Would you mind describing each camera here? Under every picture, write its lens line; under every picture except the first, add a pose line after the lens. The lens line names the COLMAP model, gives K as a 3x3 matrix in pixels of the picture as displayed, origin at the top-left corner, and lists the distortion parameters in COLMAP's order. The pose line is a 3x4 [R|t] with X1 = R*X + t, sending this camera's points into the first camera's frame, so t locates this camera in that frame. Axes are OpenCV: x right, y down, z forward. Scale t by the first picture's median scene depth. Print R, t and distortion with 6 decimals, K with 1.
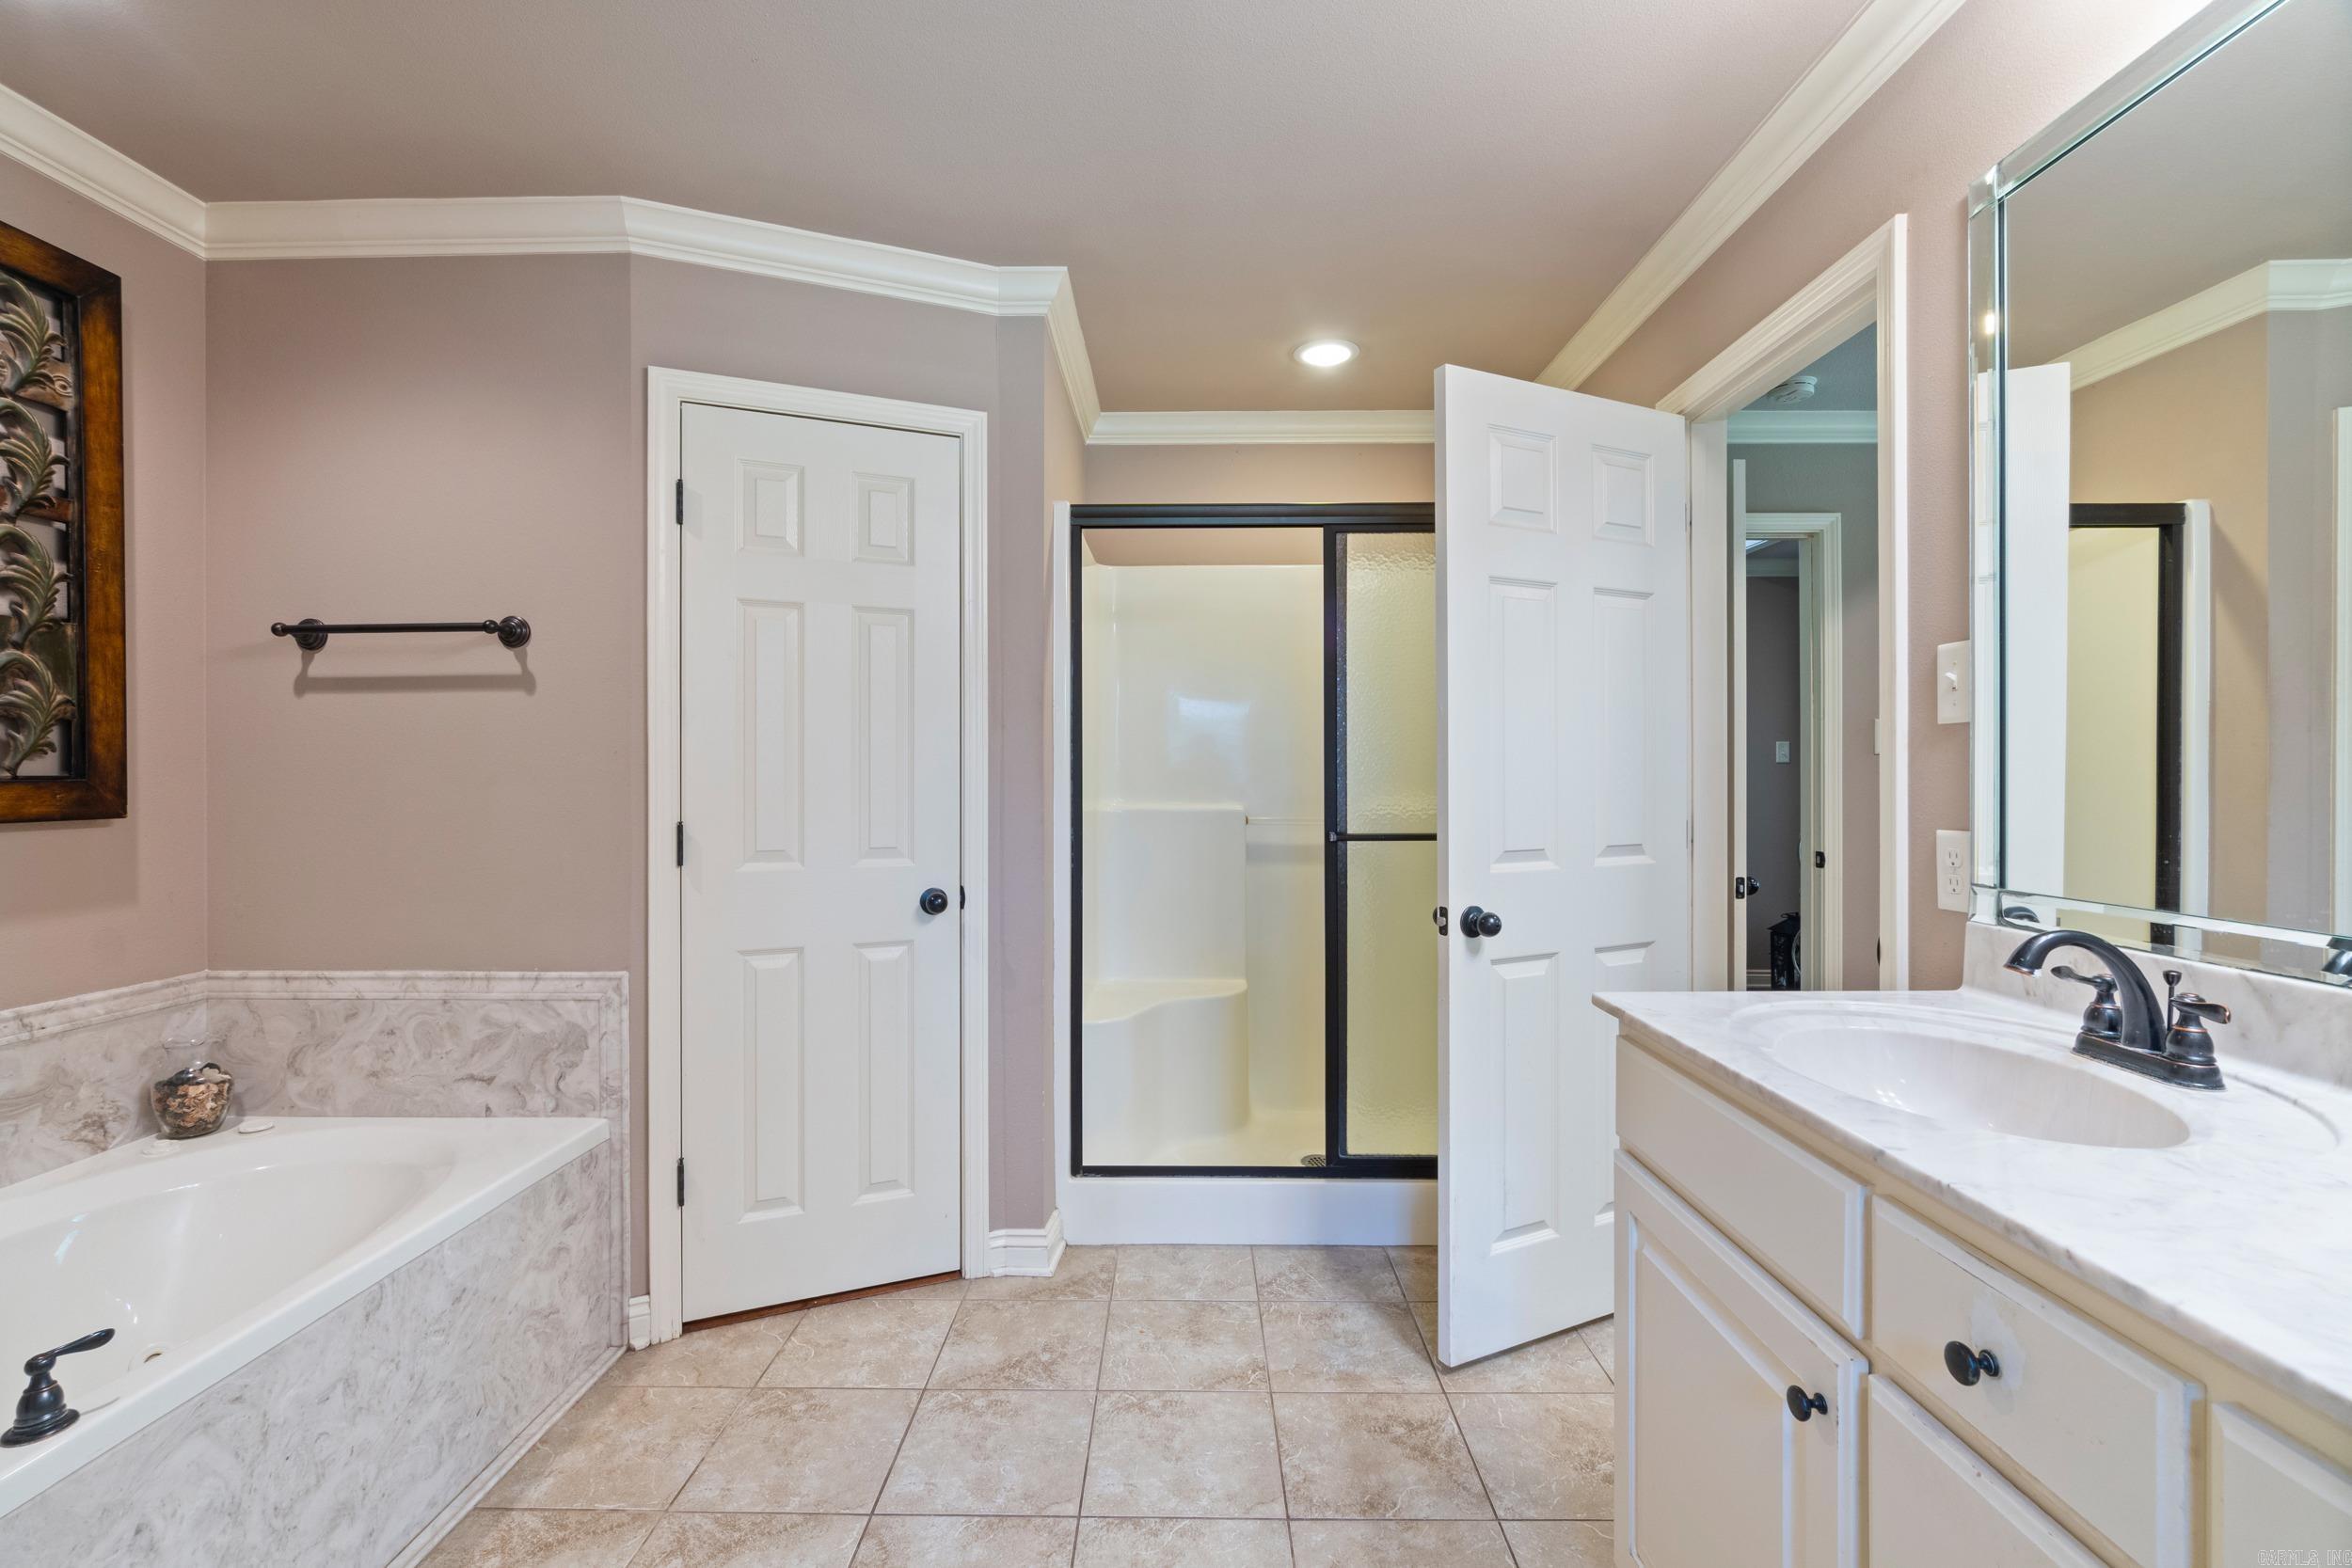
lens RADIAL K [[1024.4, 0, 1163.5], [0, 1024.4, 781.9], [0, 0, 1]] dist [-0.007976, 0.000470]
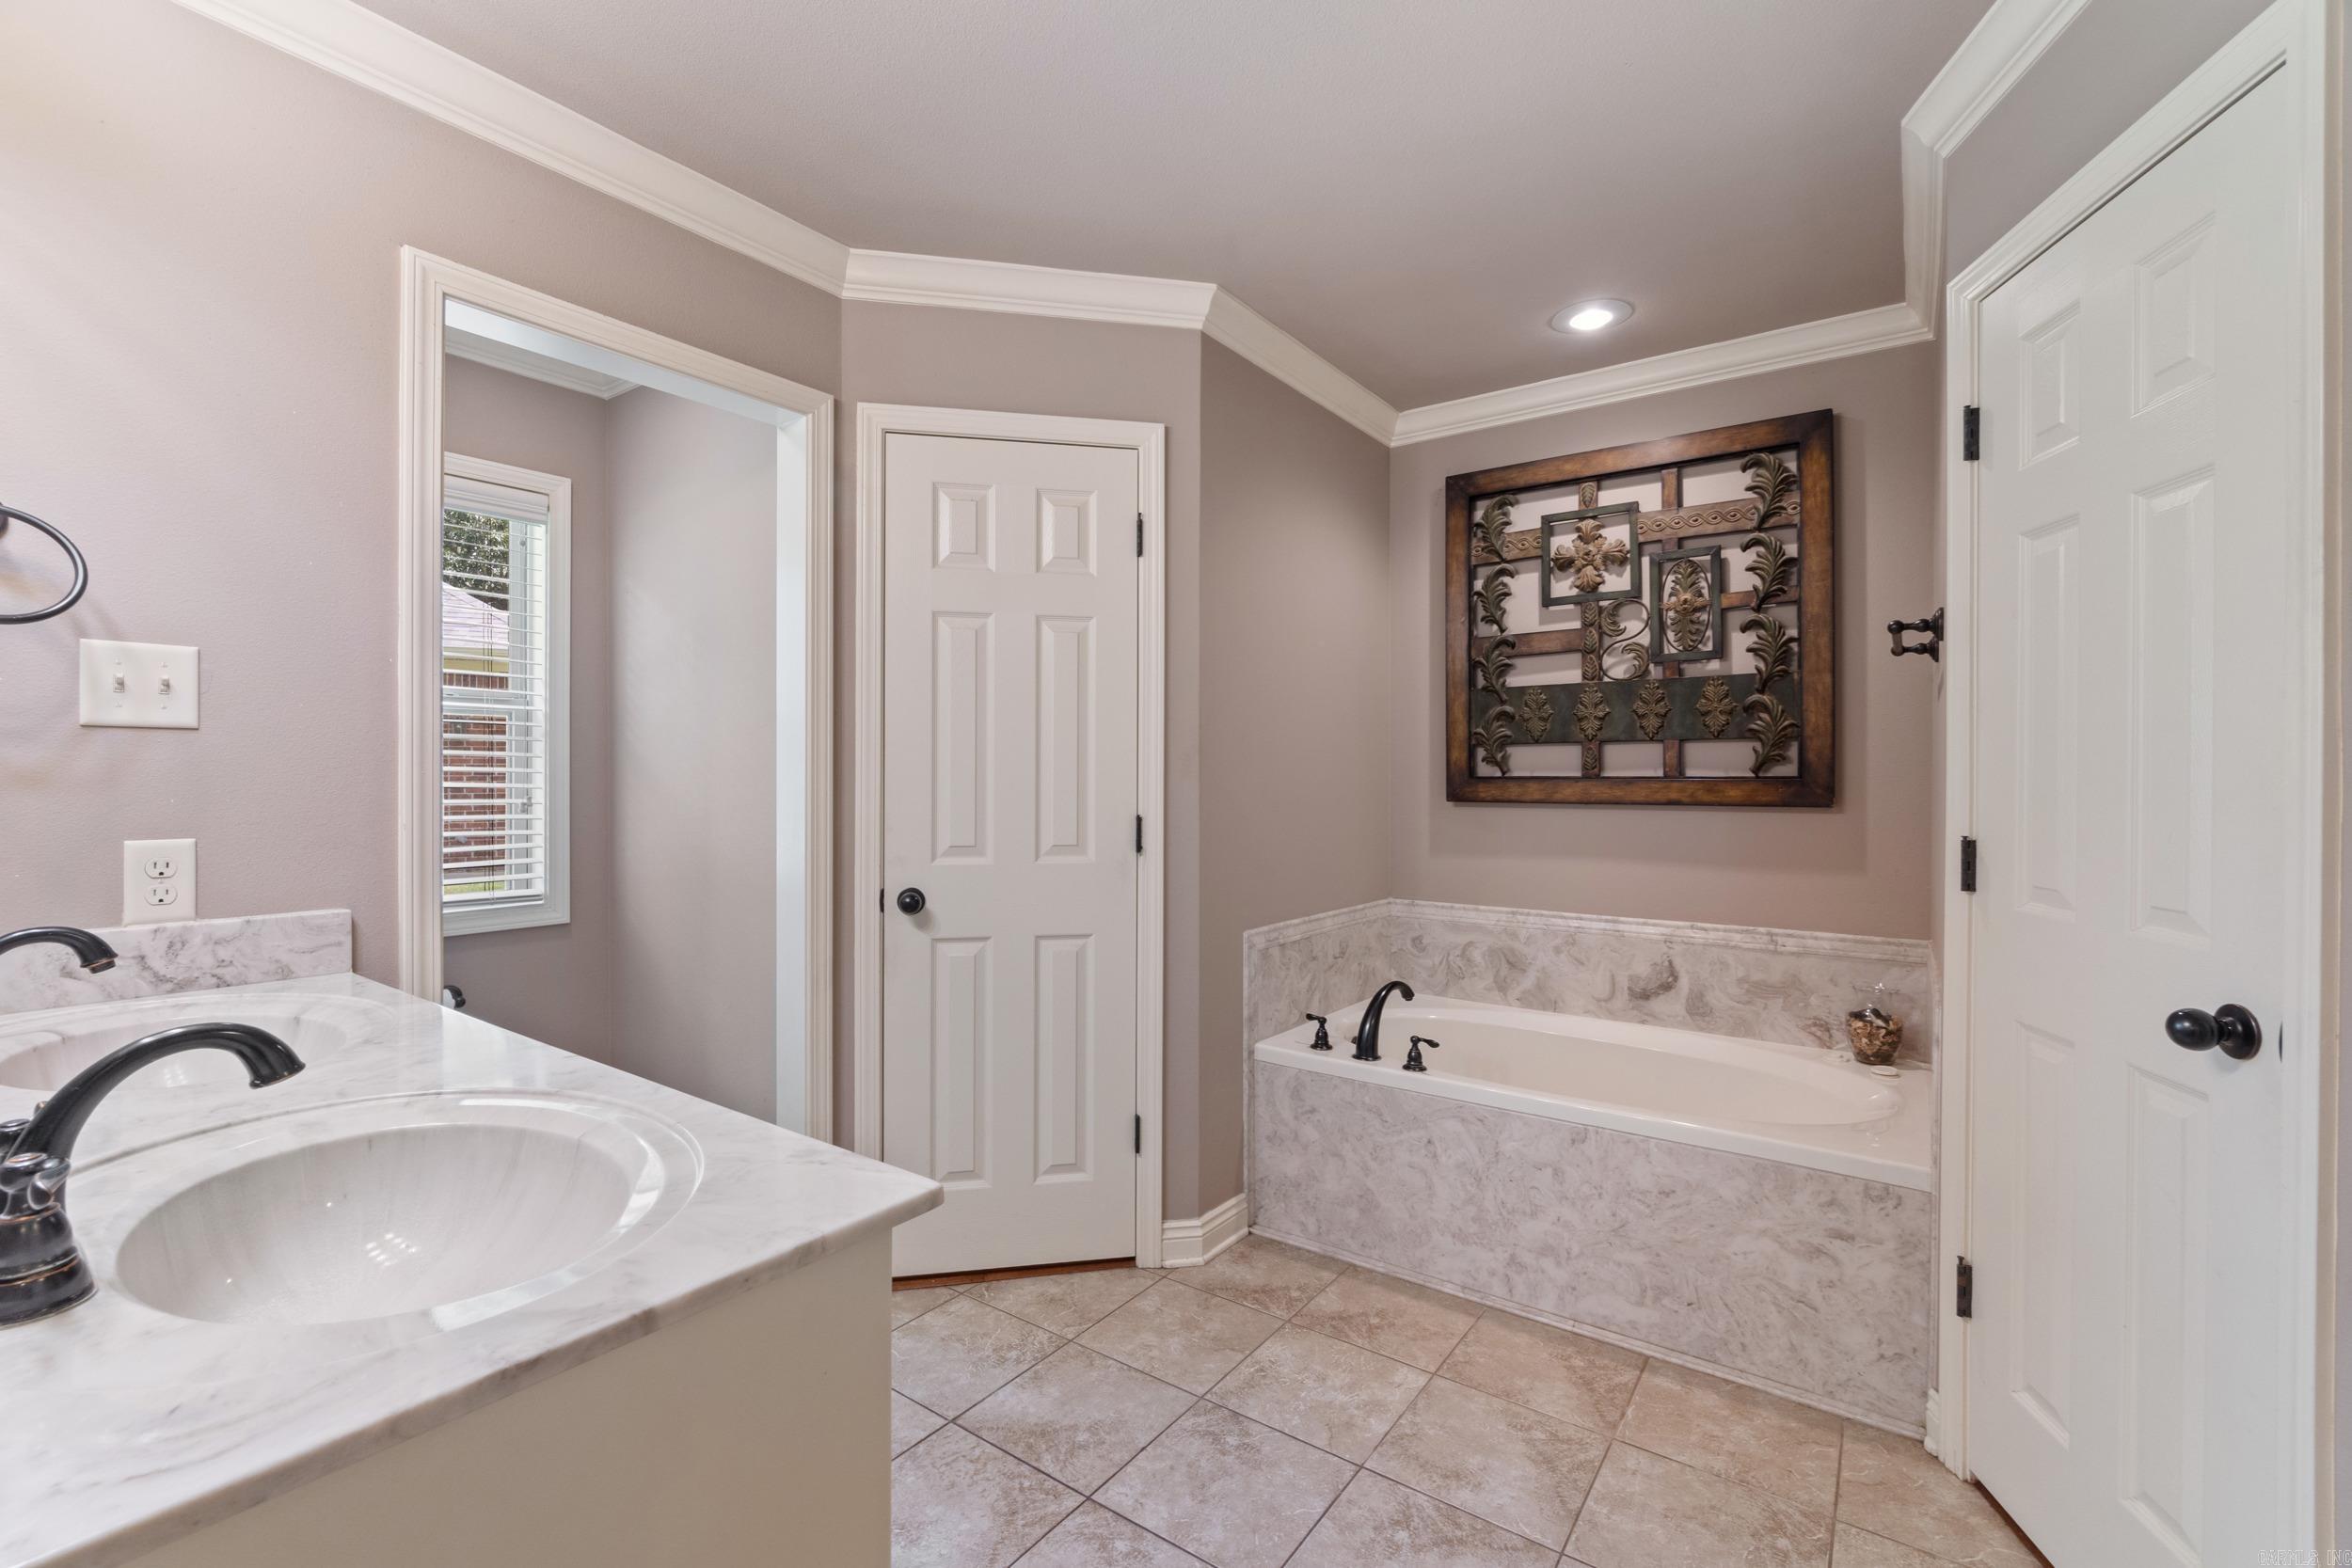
lens RADIAL K [[1024.4, 0, 1167.5], [0, 1024.4, 785.9], [0, 0, 1]] dist [-0.007976, 0.000470]
pose [[-0.584072, 0.010563, -0.811633, 0.616239], [-0.003563, 0.999872, 0.015577, -0.011326], [0.811694, 0.011990, -0.583959, 1.108284]]
